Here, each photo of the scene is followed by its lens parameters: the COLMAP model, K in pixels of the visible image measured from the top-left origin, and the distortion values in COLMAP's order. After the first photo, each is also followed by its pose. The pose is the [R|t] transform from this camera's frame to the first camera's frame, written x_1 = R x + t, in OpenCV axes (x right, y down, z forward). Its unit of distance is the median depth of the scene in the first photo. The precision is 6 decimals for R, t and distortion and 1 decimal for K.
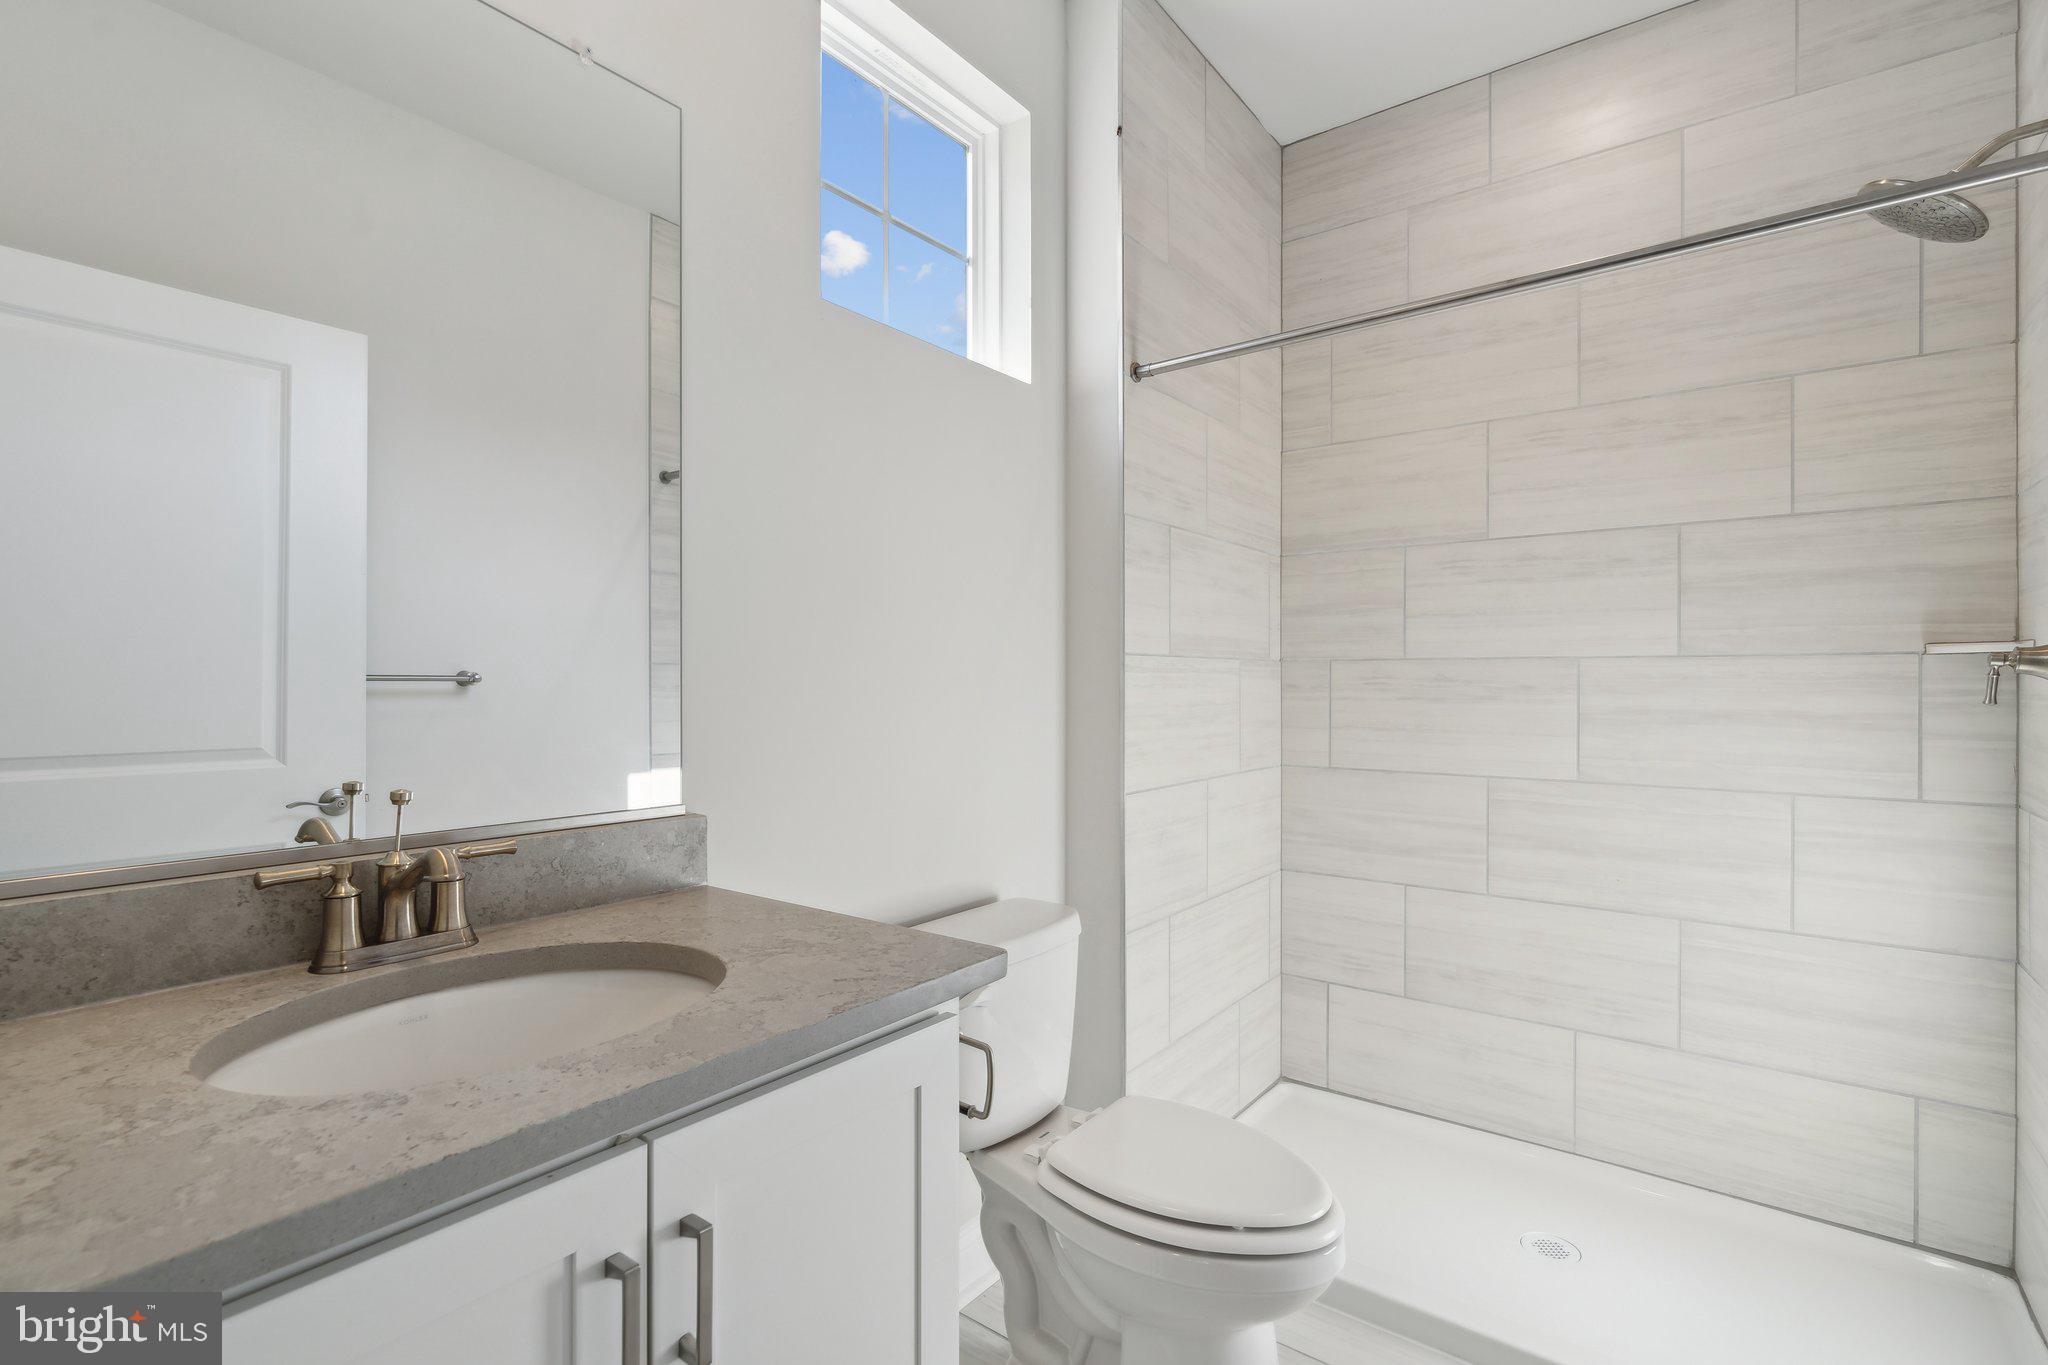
lens RADIAL K [[967.4, 0, 1024.1], [0, 967.4, 687.7], [0, 0, 1]] dist [-0.000955, 0.001345]
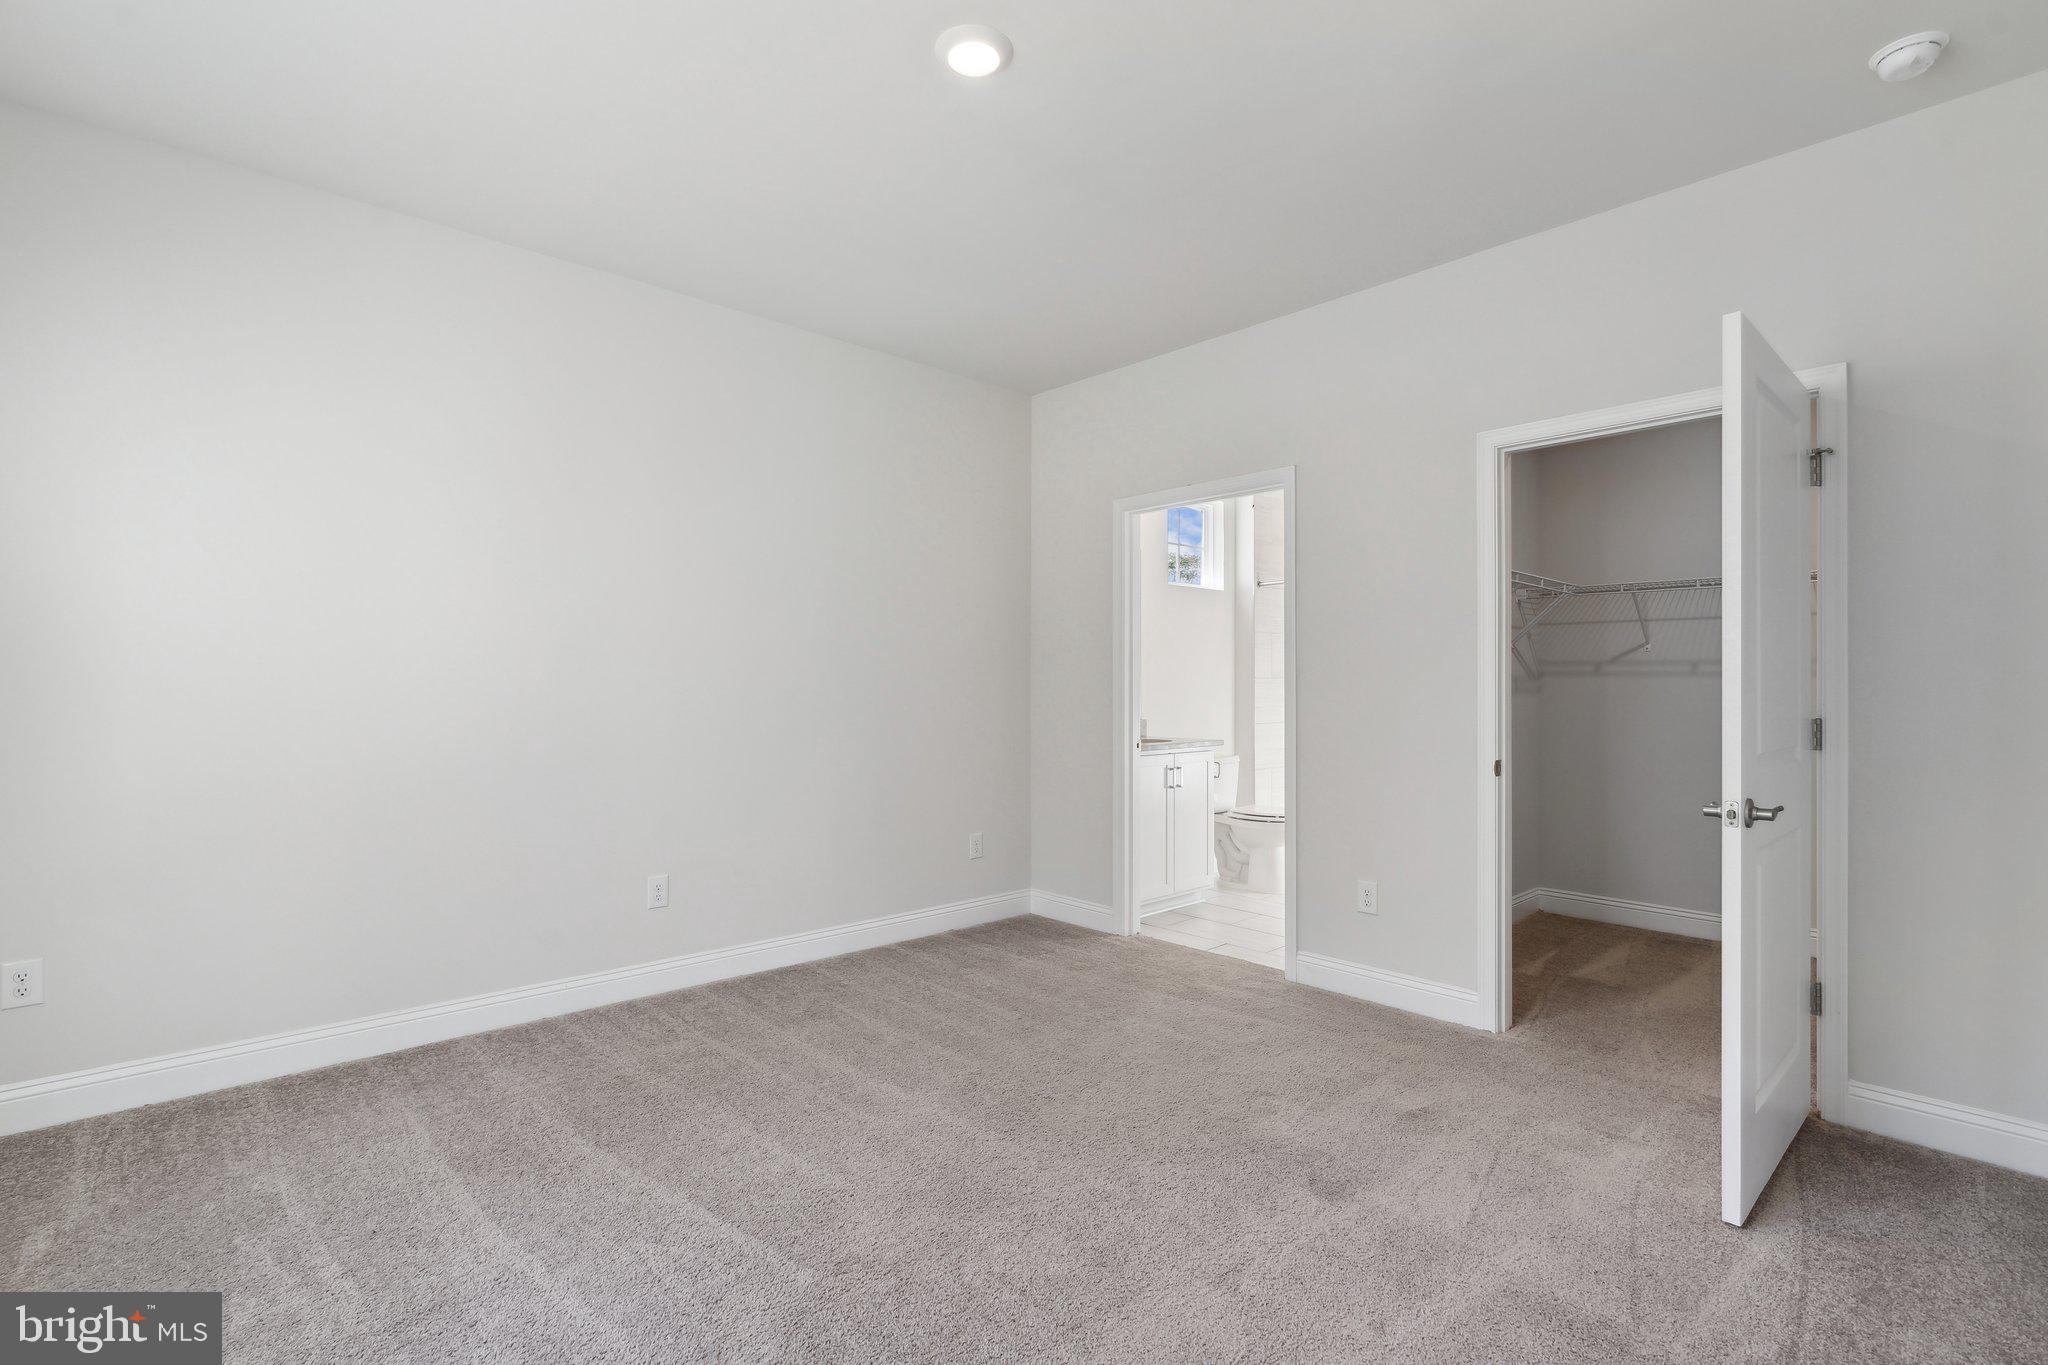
lens RADIAL K [[967.4, 0, 1024.4], [0, 967.4, 697.9], [0, 0, 1]] dist [-0.000955, 0.001345]
pose [[0.984529, -0.000773, -0.175221, -0.077315], [0.002571, 0.999946, 0.010036, -0.003191], [0.175204, -0.010331, 0.984478, -2.159335]]
